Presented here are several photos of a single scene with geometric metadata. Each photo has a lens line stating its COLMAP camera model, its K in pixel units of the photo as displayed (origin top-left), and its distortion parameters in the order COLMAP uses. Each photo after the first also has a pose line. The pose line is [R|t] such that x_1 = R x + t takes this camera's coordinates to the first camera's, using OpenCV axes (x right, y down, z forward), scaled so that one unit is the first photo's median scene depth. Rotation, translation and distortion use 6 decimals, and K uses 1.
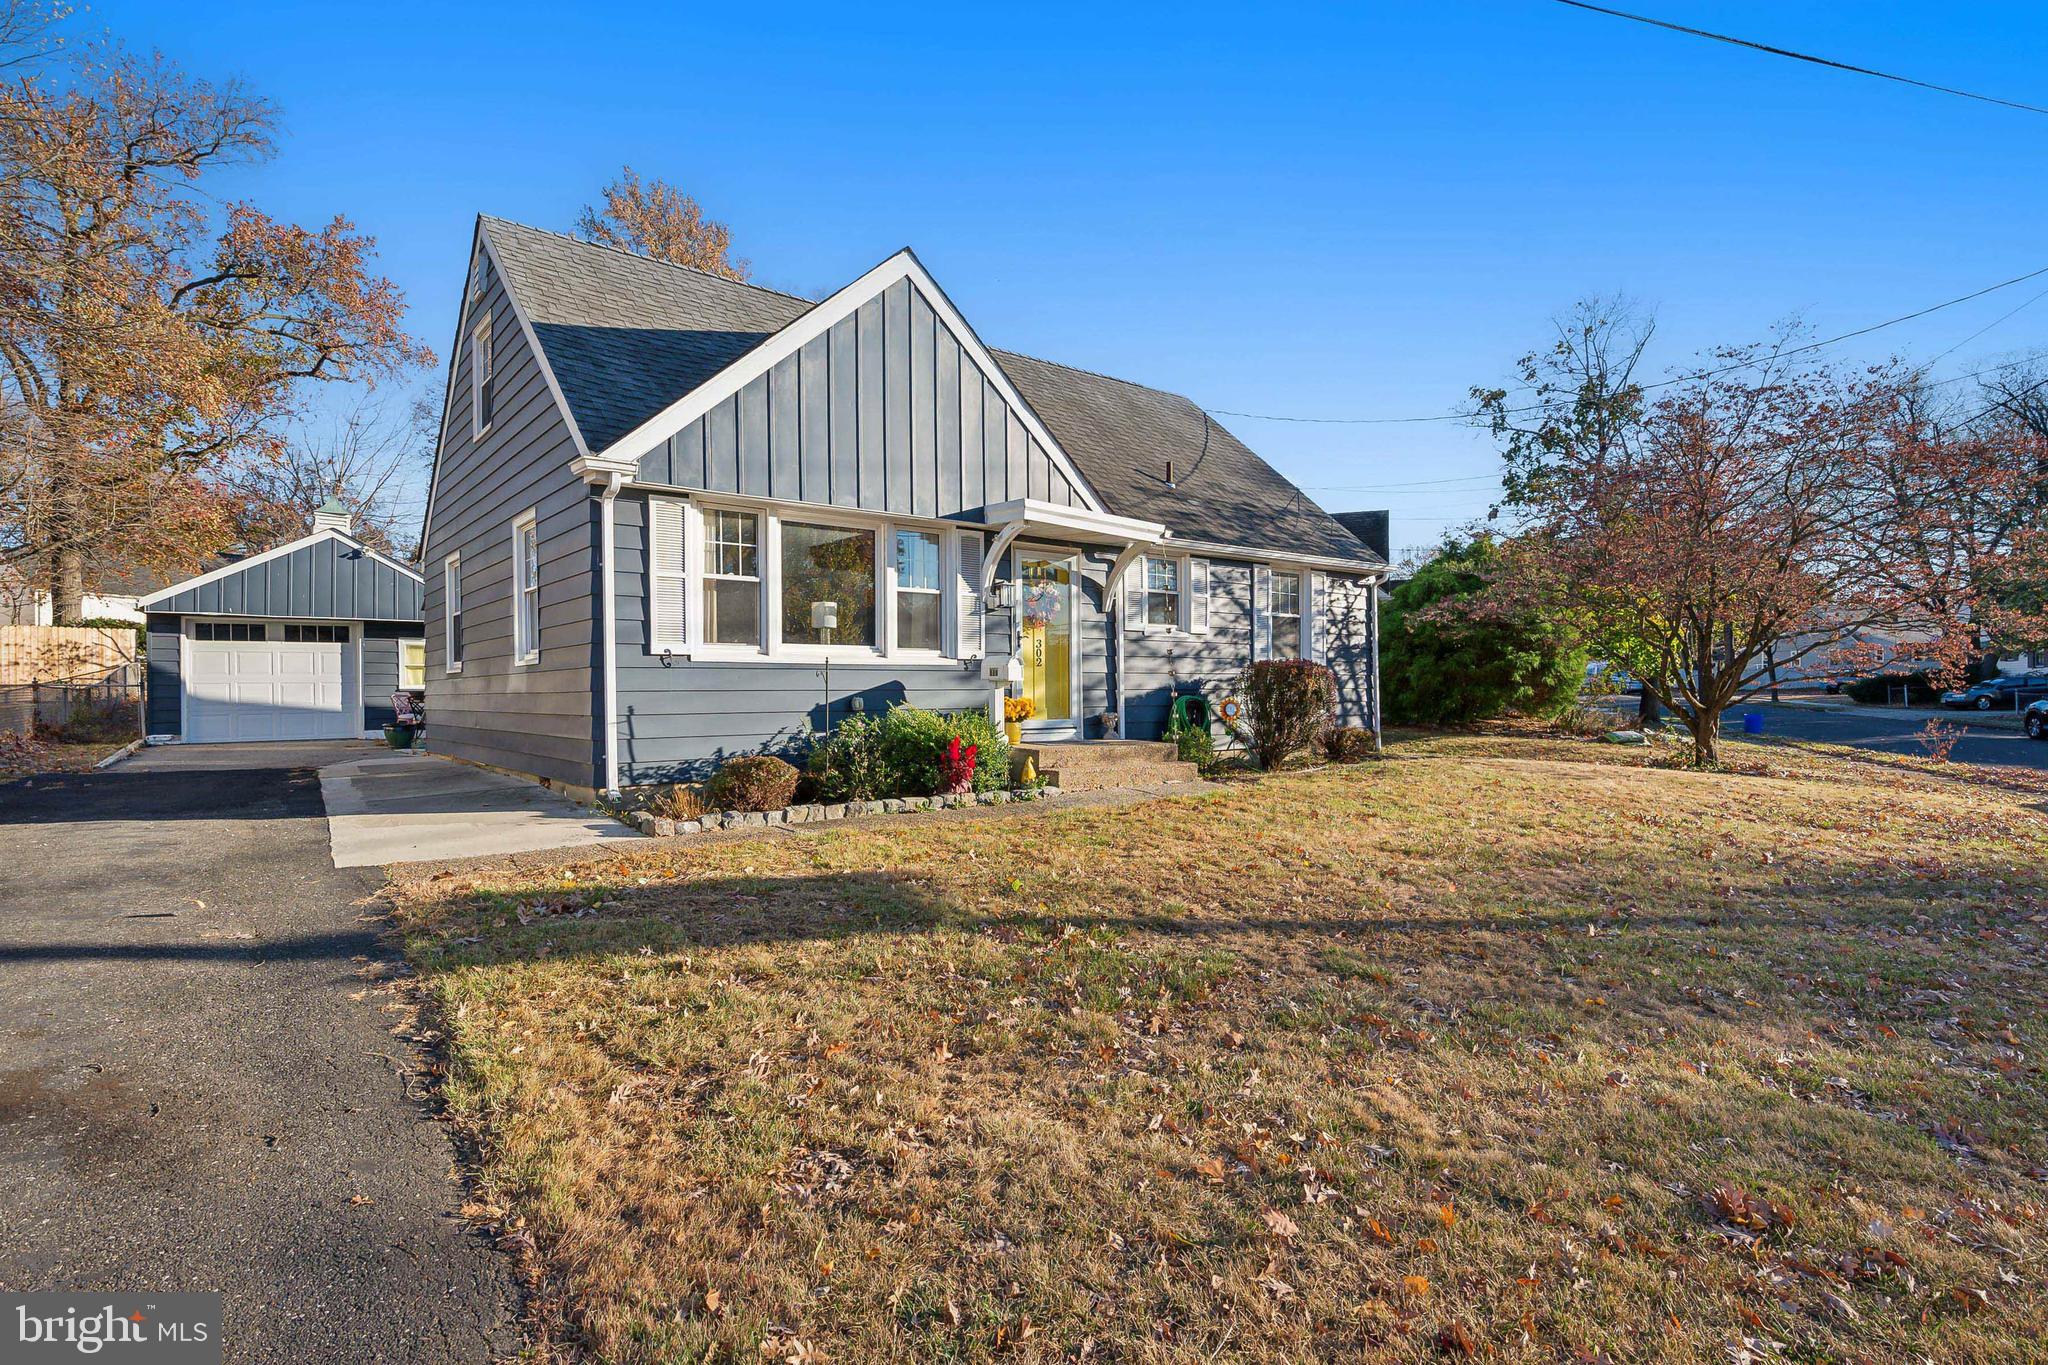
lens RADIAL K [[1014.9, 0, 1018.9], [0, 1014.9, 688.3], [0, 0, 1]] dist [-0.006205, -0.000827]
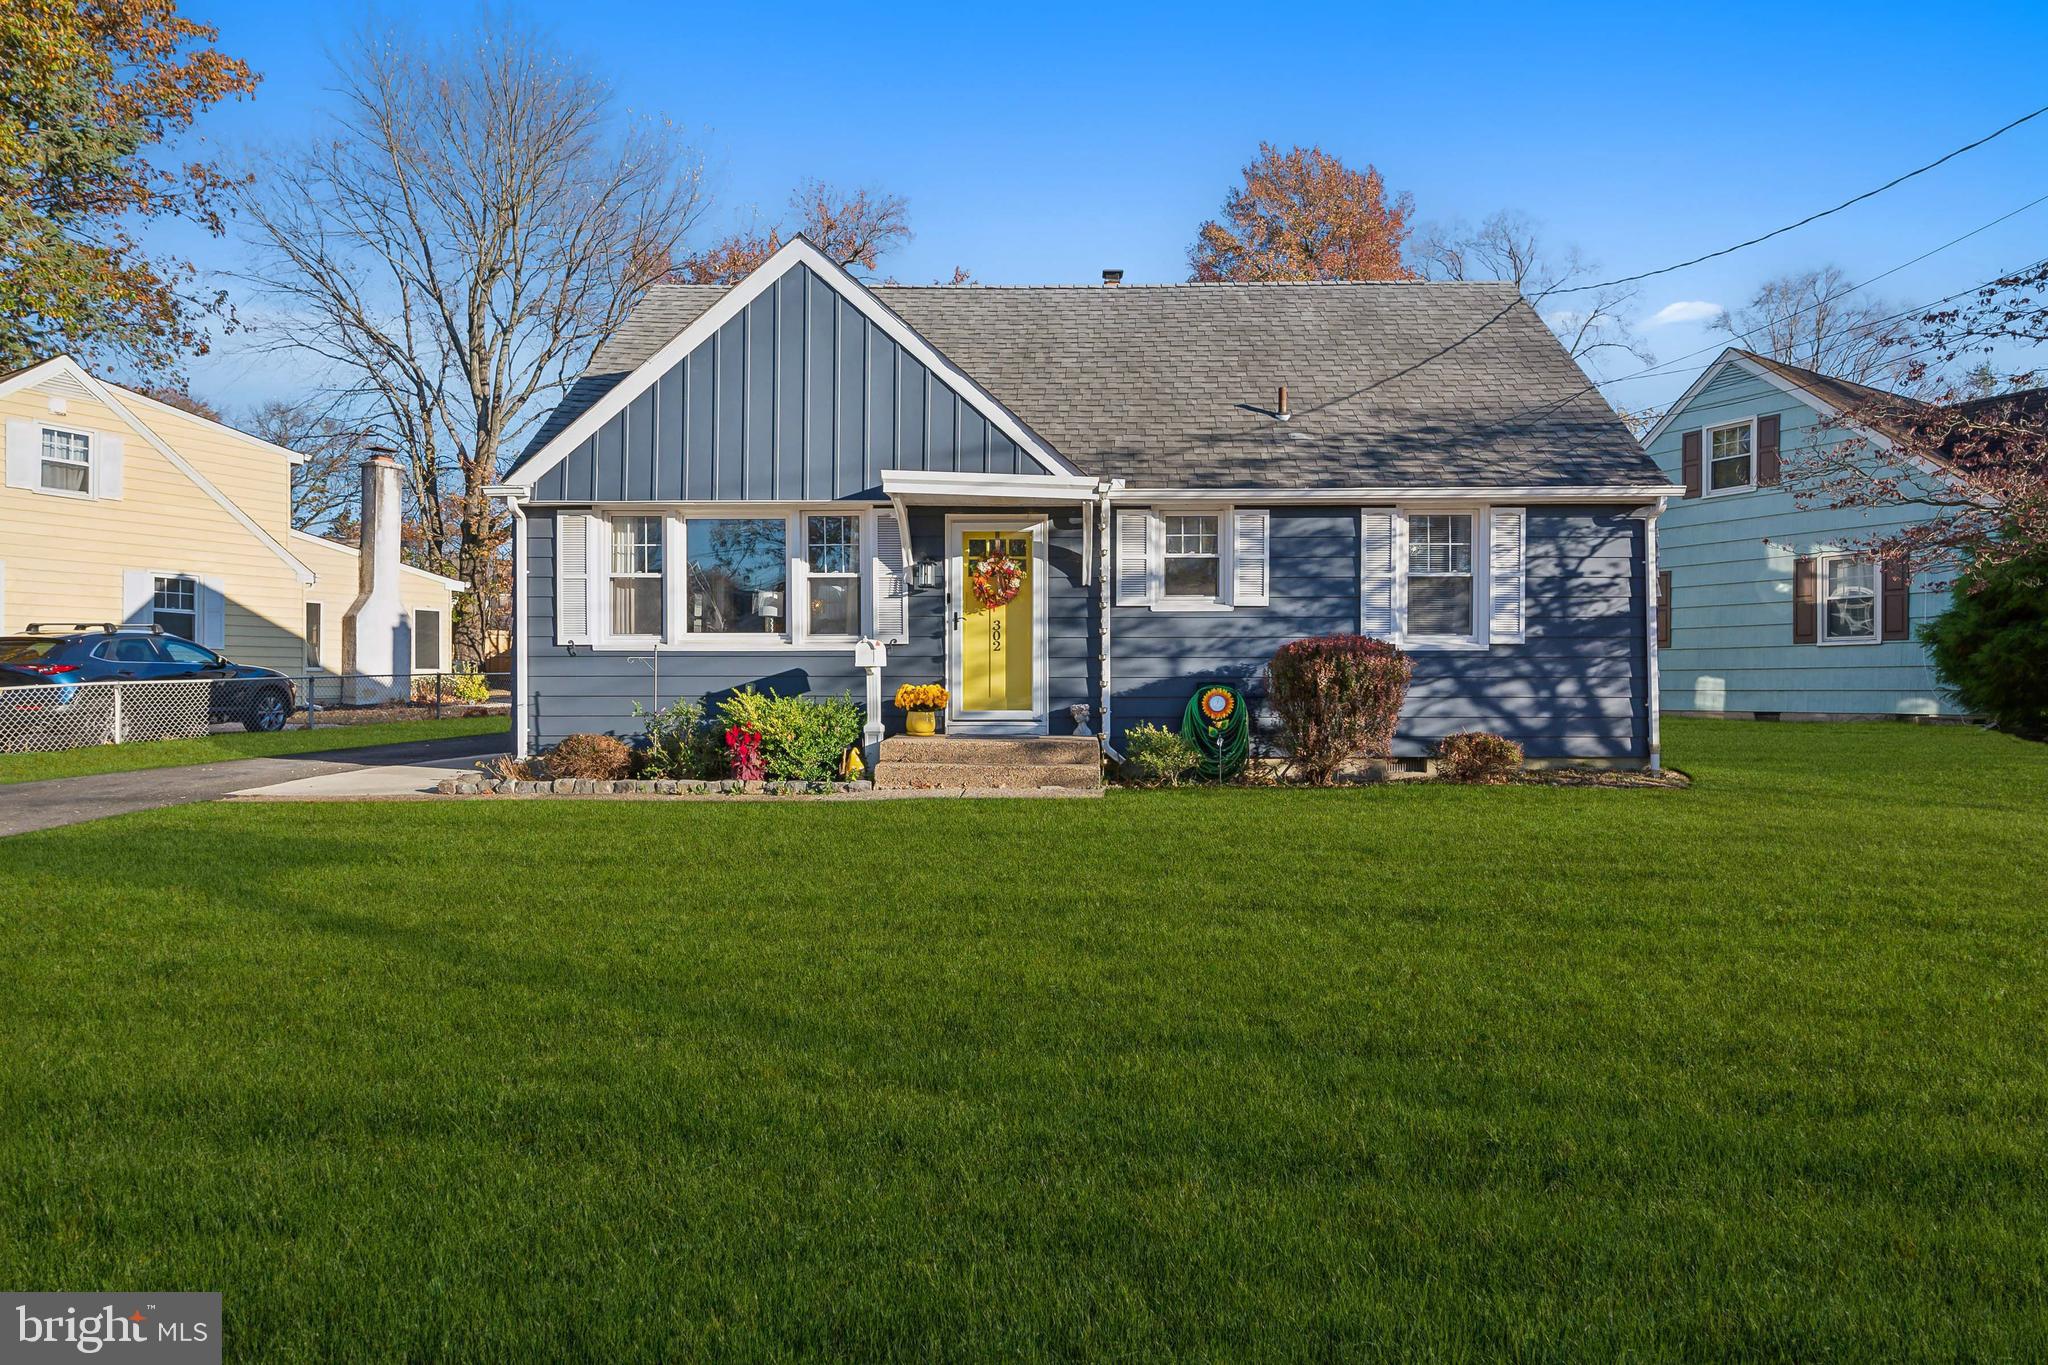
lens RADIAL K [[1078.6, 0, 1025.1], [0, 1078.6, 683.2], [0, 0, 1]] dist [-0.001052, 0.000246]
pose [[0.778526, 0.004173, -0.627598, 0.774934], [-0.001930, 0.999989, 0.004254, 0.003567], [0.627609, -0.002100, 0.778526, 0.329910]]
